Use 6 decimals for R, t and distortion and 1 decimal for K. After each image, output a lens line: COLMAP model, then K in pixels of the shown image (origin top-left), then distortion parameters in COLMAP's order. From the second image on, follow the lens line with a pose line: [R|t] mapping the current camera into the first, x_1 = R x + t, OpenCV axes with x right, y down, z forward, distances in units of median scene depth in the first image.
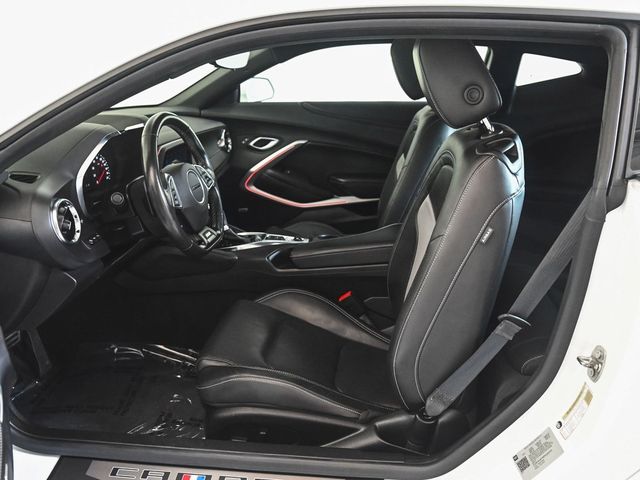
lens RADIAL K [[557.7, 0, 320.4], [0, 557.7, 240.2], [0, 0, 1]] dist [0.004314, 0.001787]
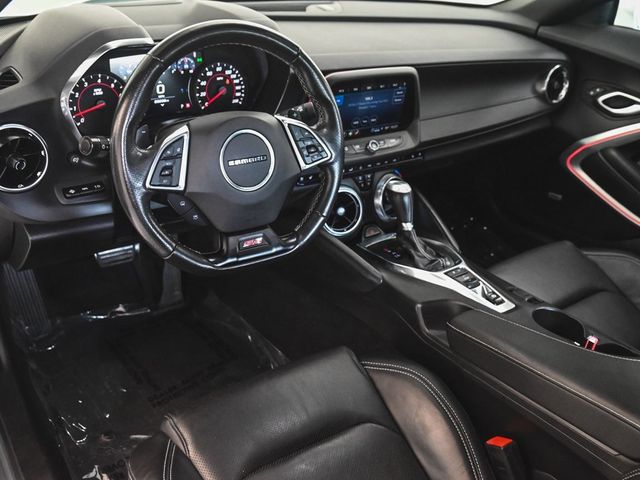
lens RADIAL K [[626.3, 0, 321.4], [0, 626.3, 237.4], [0, 0, 1]] dist [-0.025963, 0.000000]
pose [[0.666018, 0.400923, -0.629031, 0.156928], [-0.304290, 0.915951, 0.261615, -0.123806], [0.681049, 0.017168, 0.732037, 0.325304]]
